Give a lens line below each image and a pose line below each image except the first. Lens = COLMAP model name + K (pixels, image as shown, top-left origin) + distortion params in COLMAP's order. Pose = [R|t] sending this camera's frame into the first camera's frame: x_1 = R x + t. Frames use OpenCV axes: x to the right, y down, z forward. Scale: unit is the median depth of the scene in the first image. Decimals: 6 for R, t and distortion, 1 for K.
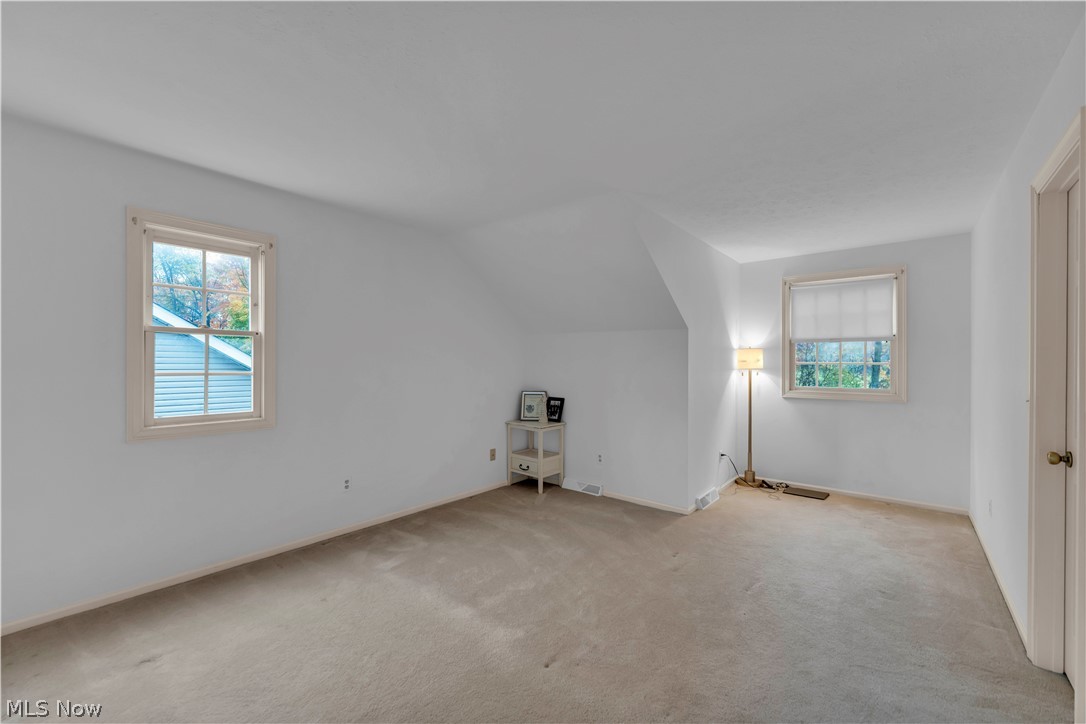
lens RADIAL K [[445.9, 0, 547.1], [0, 445.9, 363.1], [0, 0, 1]] dist [0.000998, 0.000117]
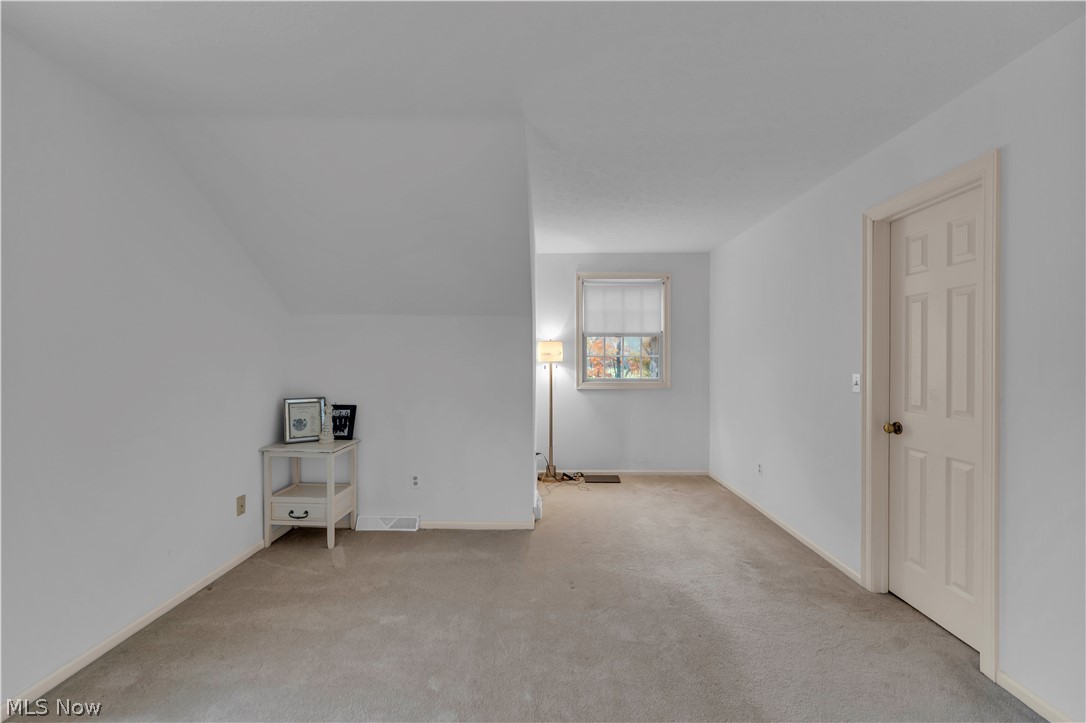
lens RADIAL K [[445.9, 0, 543.8], [0, 445.9, 362.8], [0, 0, 1]] dist [0.000998, 0.000117]
pose [[0.777439, -0.010963, 0.628863, -0.180689], [0.003062, 0.999902, 0.013647, 0.001547], [-0.628951, -0.008684, 0.777396, 0.257944]]
